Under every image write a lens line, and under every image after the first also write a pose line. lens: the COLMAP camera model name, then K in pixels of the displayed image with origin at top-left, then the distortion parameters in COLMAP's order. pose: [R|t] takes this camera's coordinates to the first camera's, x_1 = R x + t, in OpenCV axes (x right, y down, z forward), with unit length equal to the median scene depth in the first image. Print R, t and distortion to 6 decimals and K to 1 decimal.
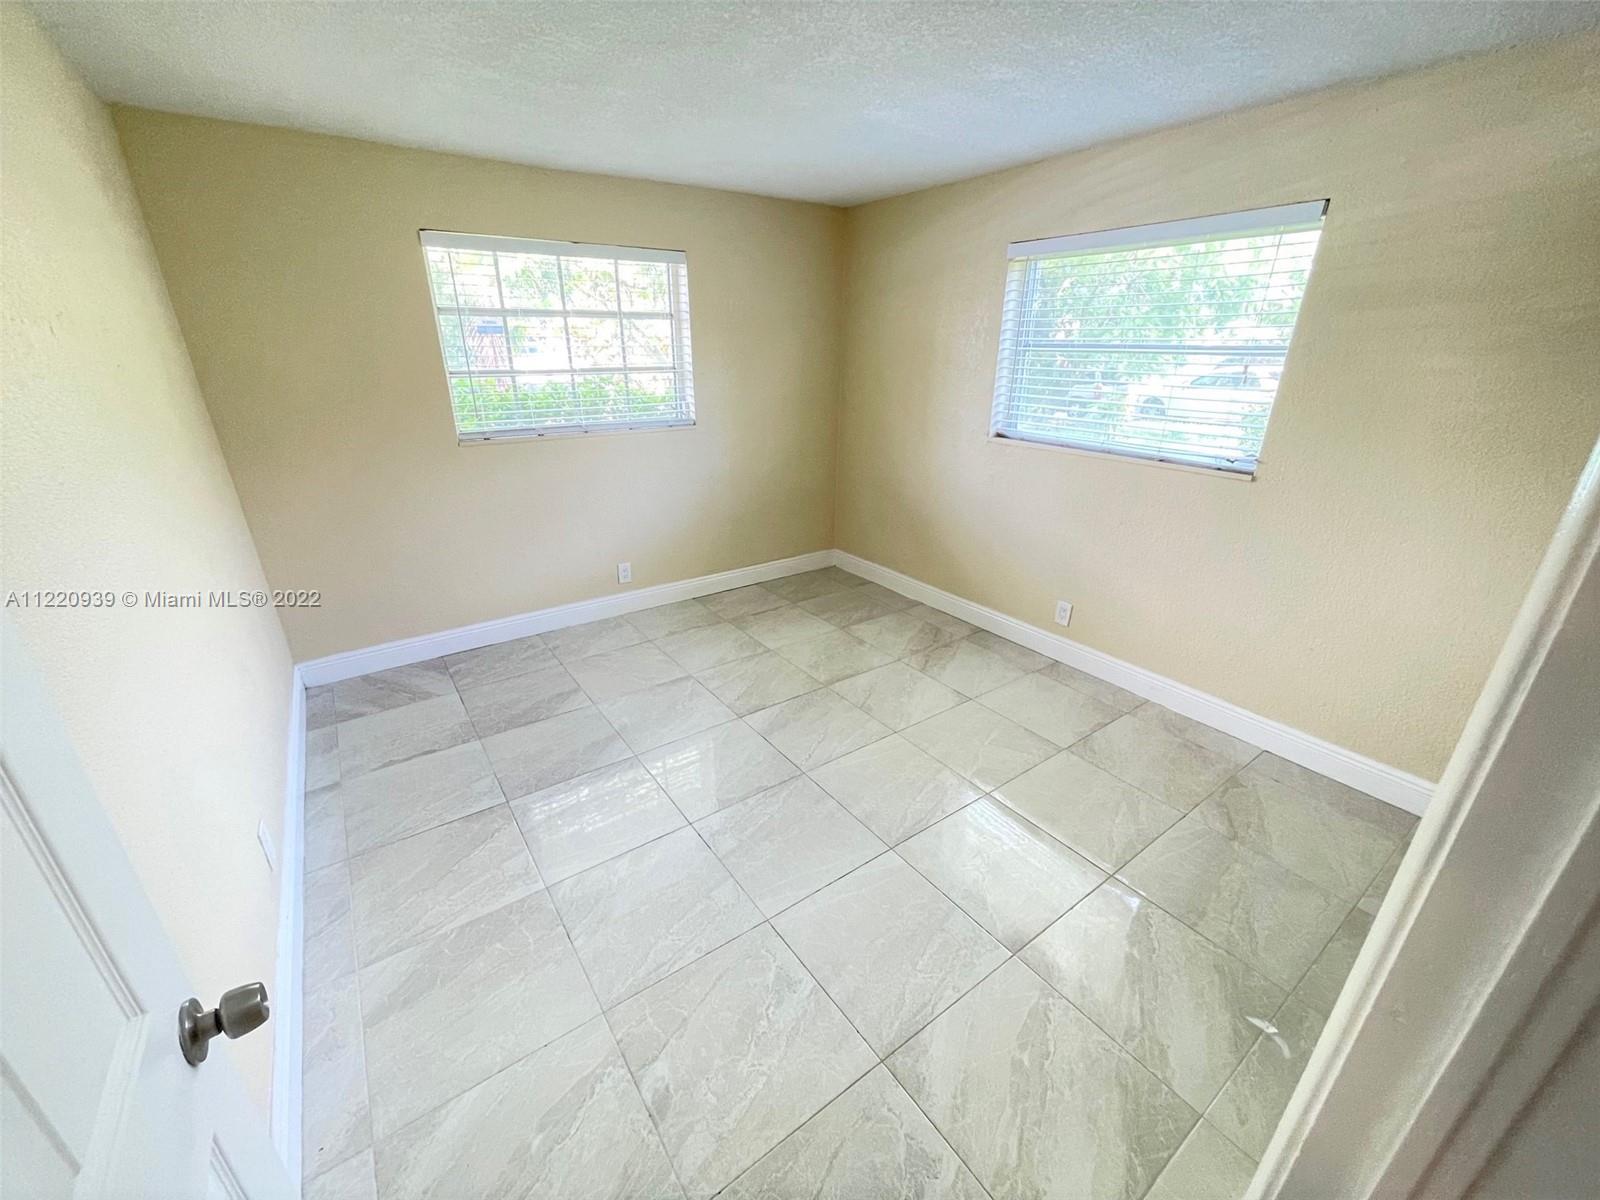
lens RADIAL K [[638.2, 0, 797.6], [0, 638.2, 591.5], [0, 0, 1]] dist [-0.000087, 0.000089]
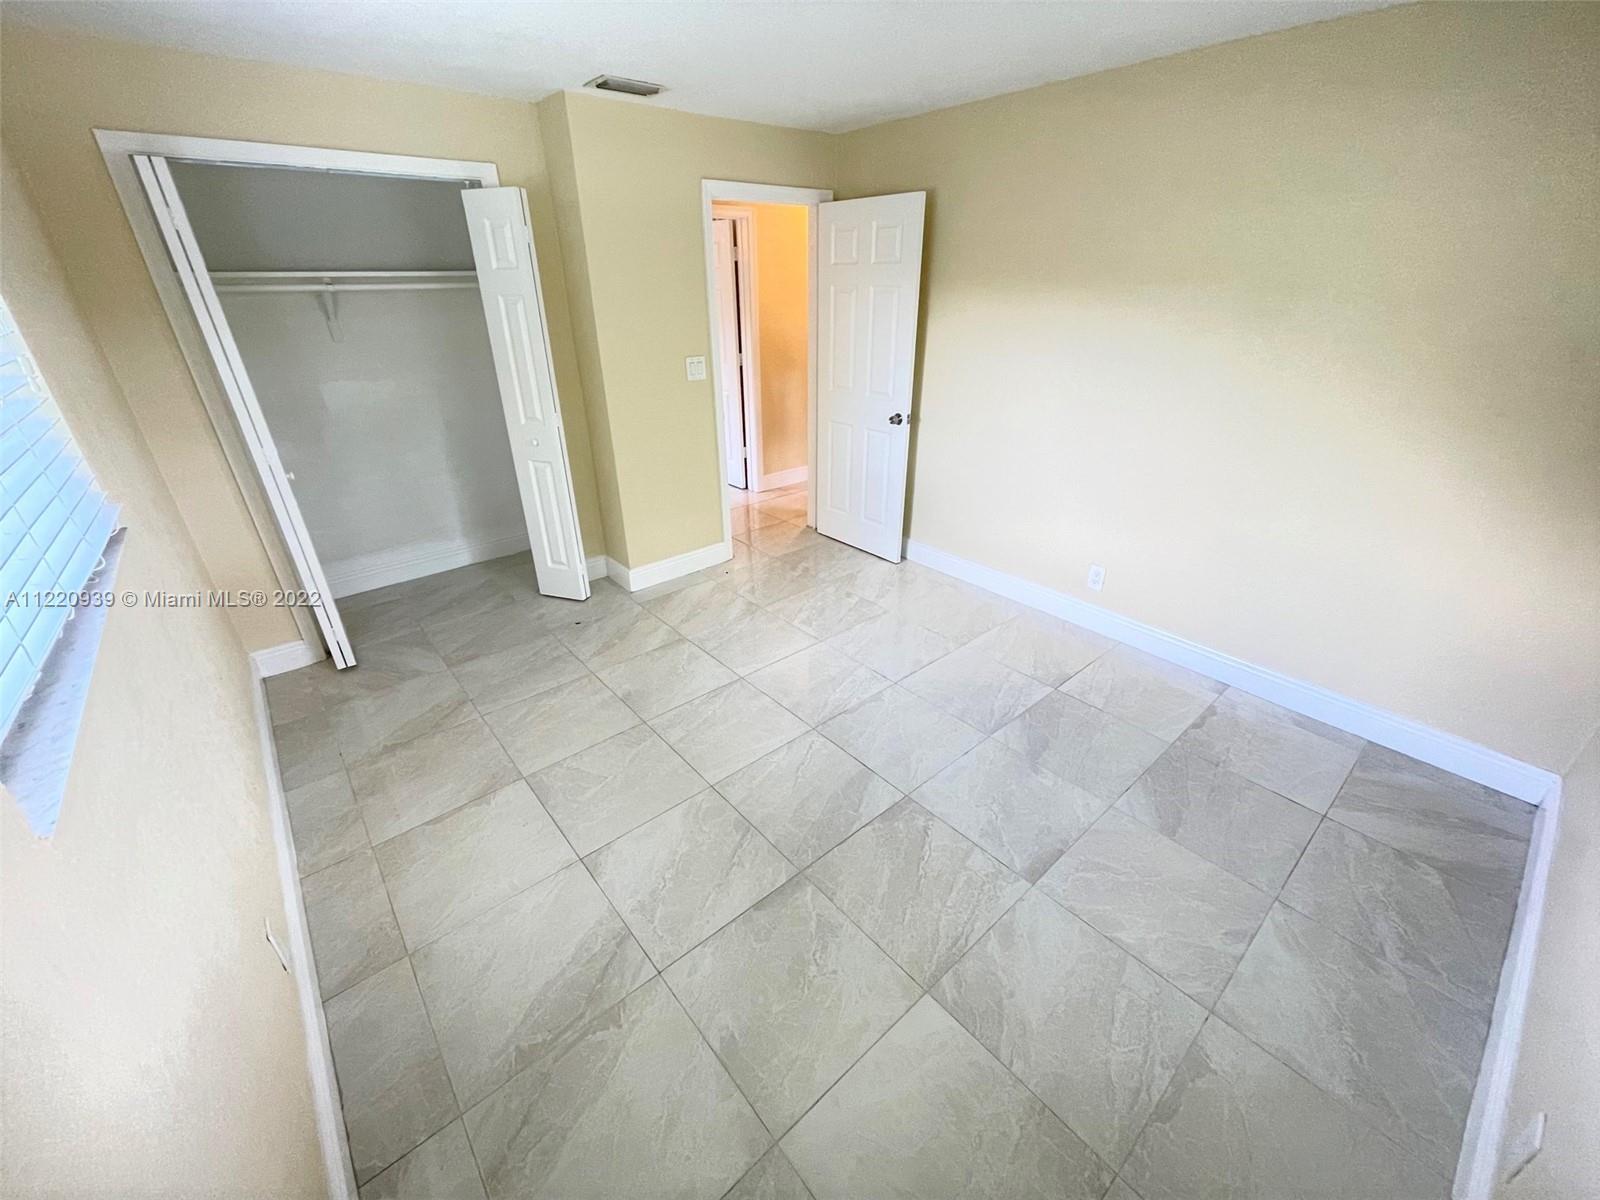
lens RADIAL K [[638.2, 0, 795.3], [0, 638.2, 601.0], [0, 0, 1]] dist [-0.000087, 0.000089]
pose [[-0.996477, 0.040126, -0.073644, 0.087282], [-0.028395, 0.664832, 0.746453, -0.503605], [0.078913, 0.745914, -0.661350, 1.240081]]
